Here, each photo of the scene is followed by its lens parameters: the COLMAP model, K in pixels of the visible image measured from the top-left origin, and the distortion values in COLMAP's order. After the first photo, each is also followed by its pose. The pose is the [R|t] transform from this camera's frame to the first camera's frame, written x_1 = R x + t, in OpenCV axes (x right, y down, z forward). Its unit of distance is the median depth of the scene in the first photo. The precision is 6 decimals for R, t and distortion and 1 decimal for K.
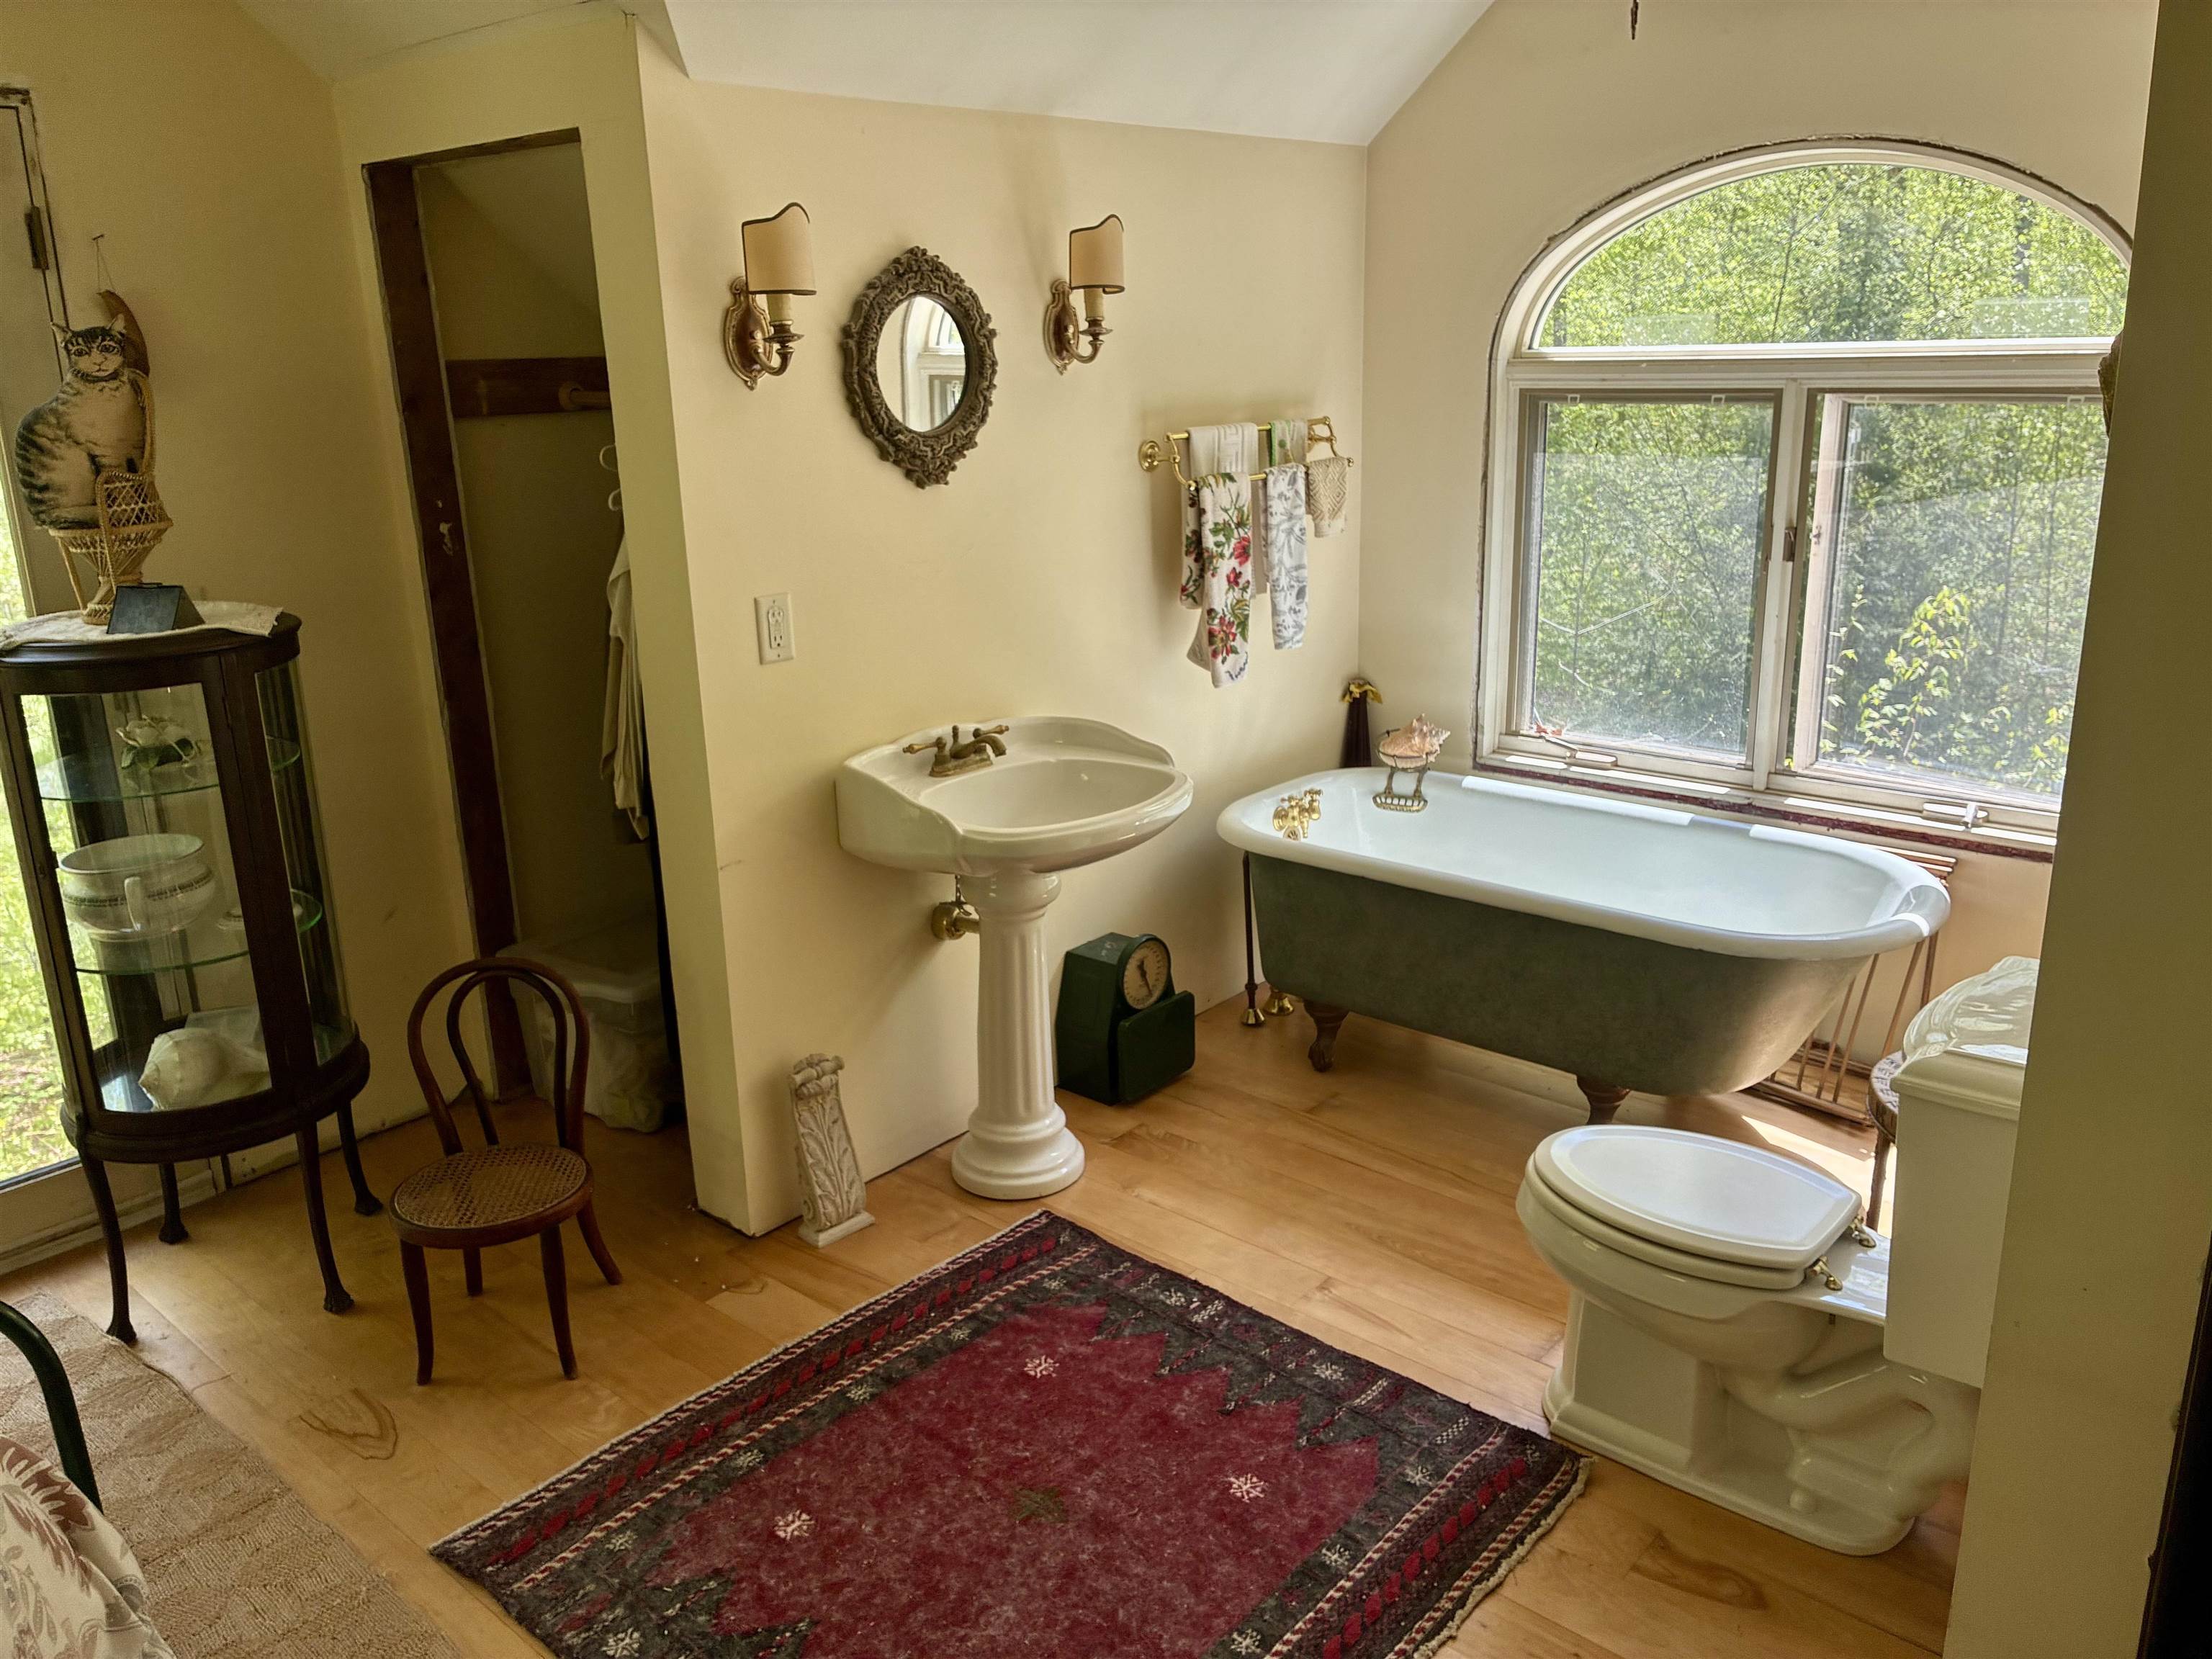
lens RADIAL K [[1680.2, 0, 1108.4], [0, 1680.2, 809.1], [0, 0, 1]] dist [0.017973, 0.003555]
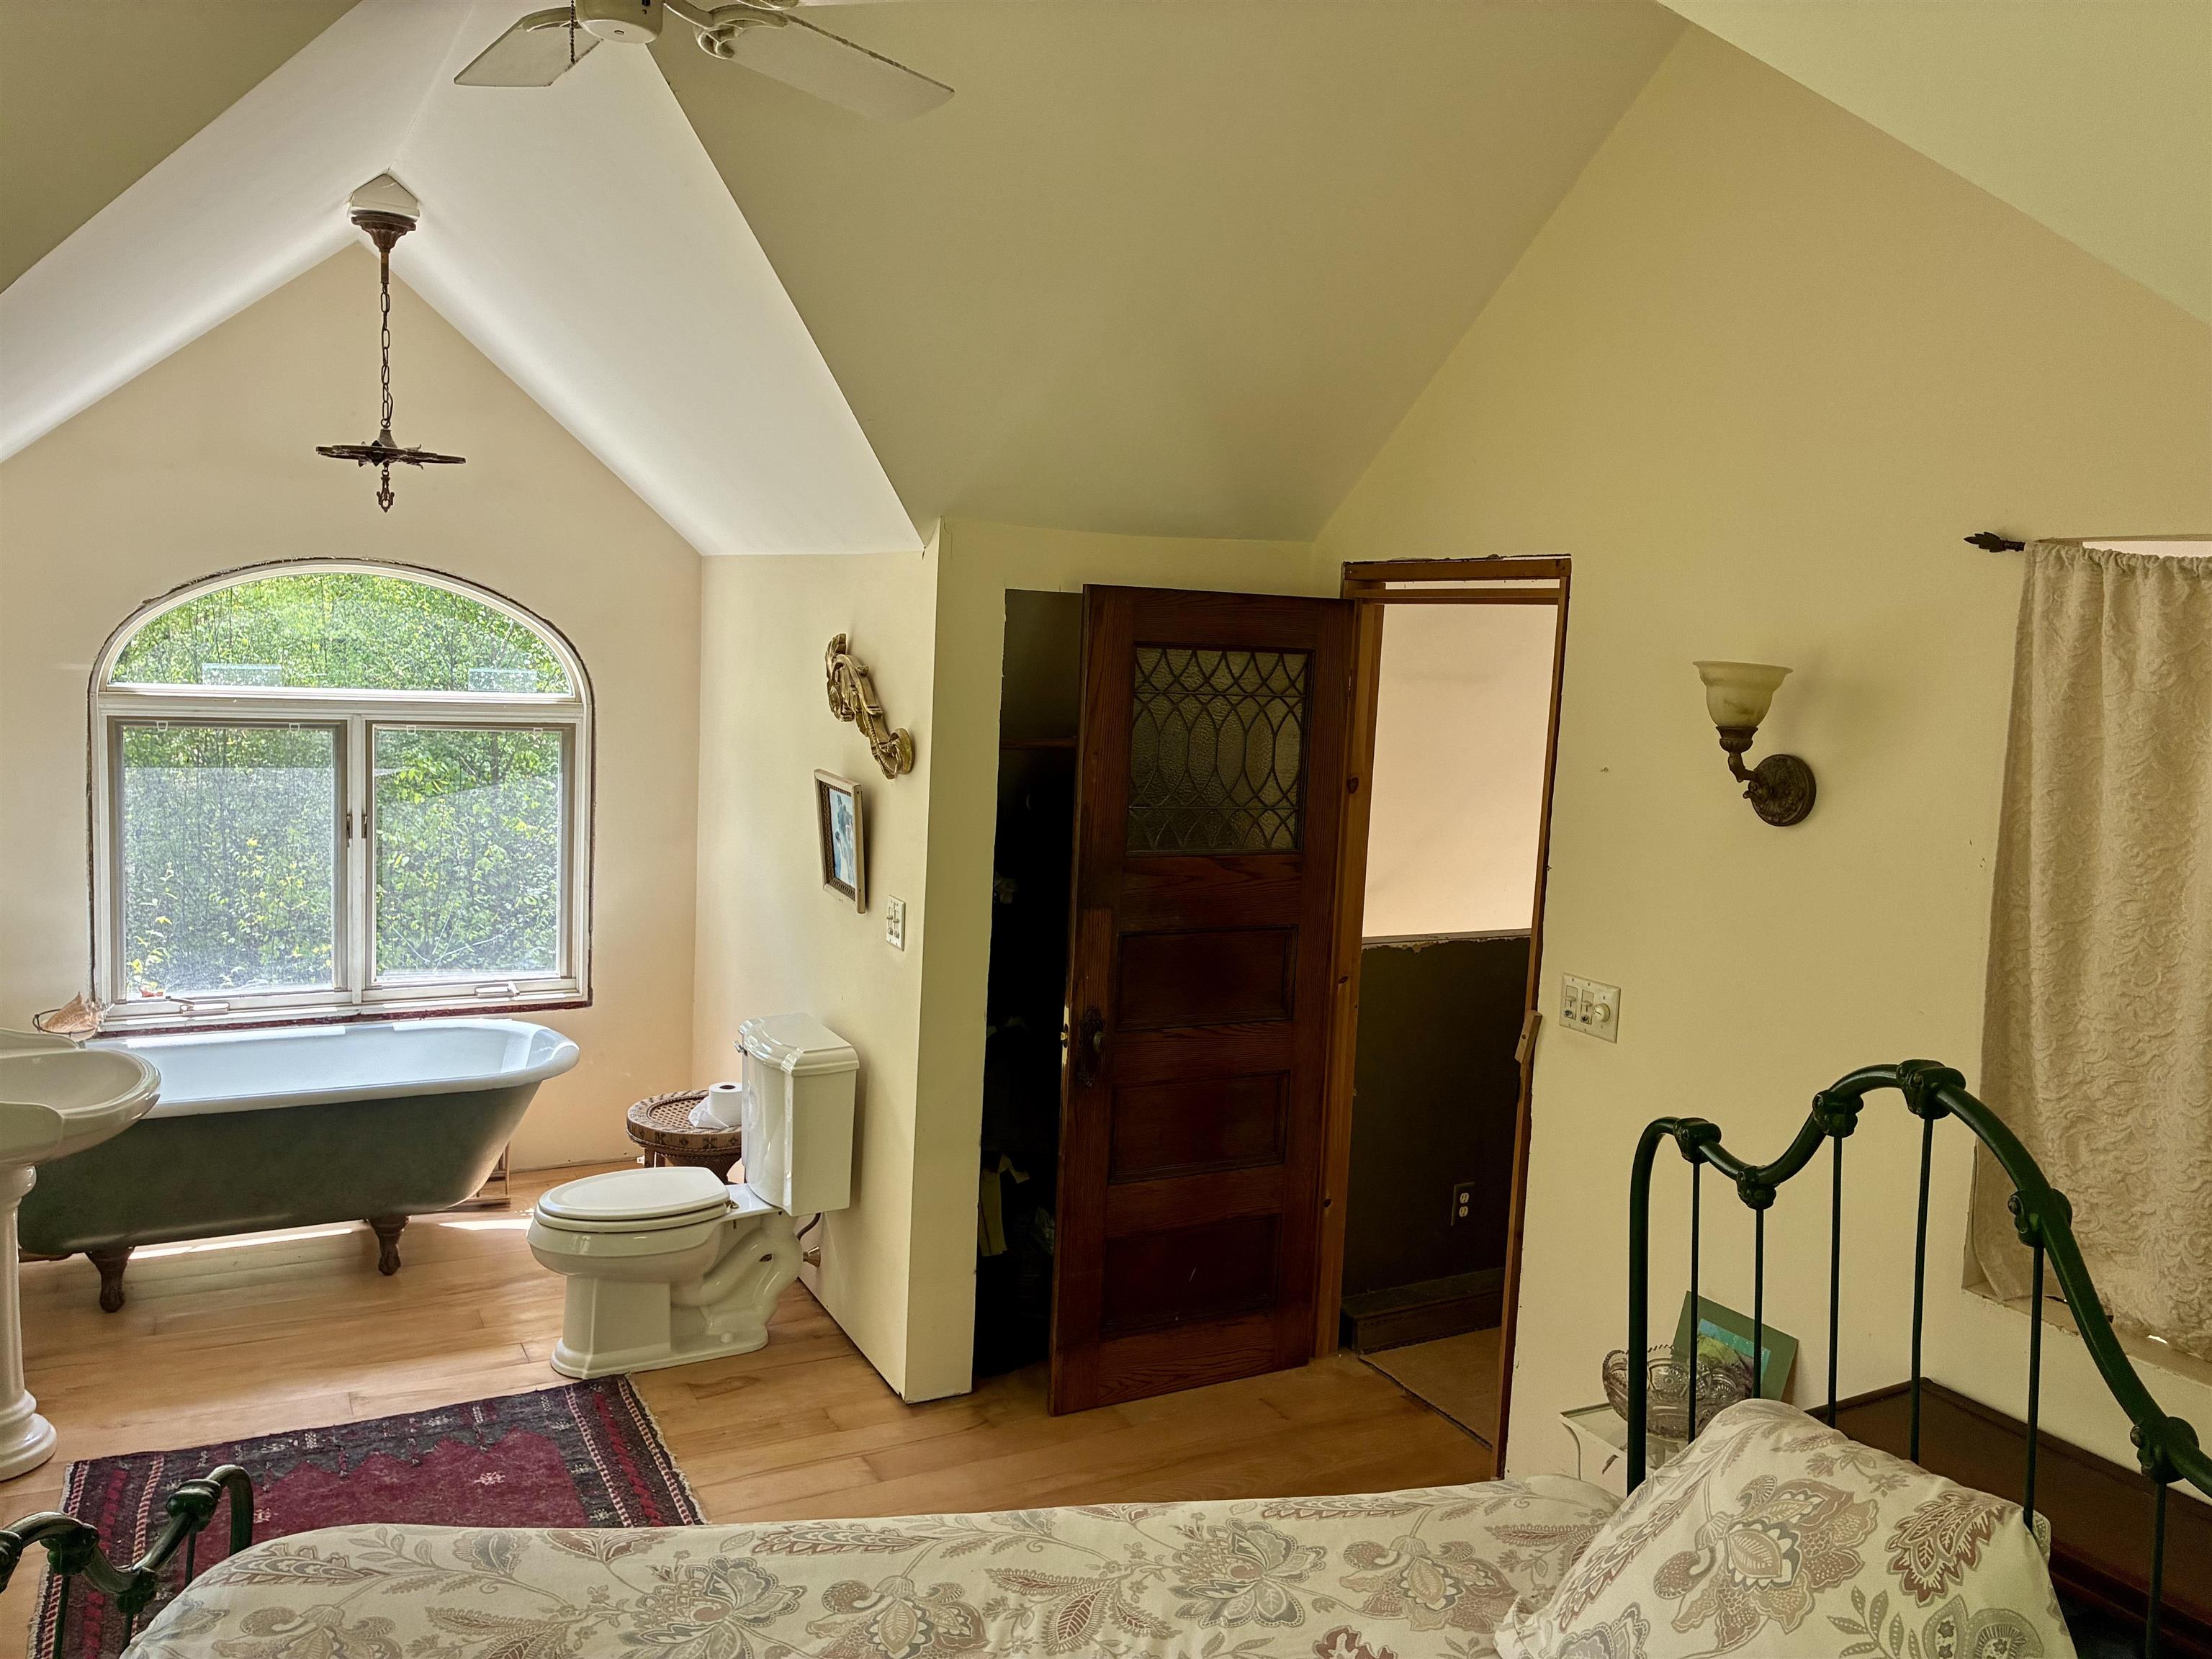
lens RADIAL K [[1680.2, 0, 1108.4], [0, 1680.2, 809.1], [0, 0, 1]] dist [0.017973, 0.003555]
pose [[0.352963, -0.058070, 0.933834, -0.822188], [0.199740, 0.979741, -0.014571, -0.029933], [-0.914069, 0.191667, 0.357411, -0.097928]]
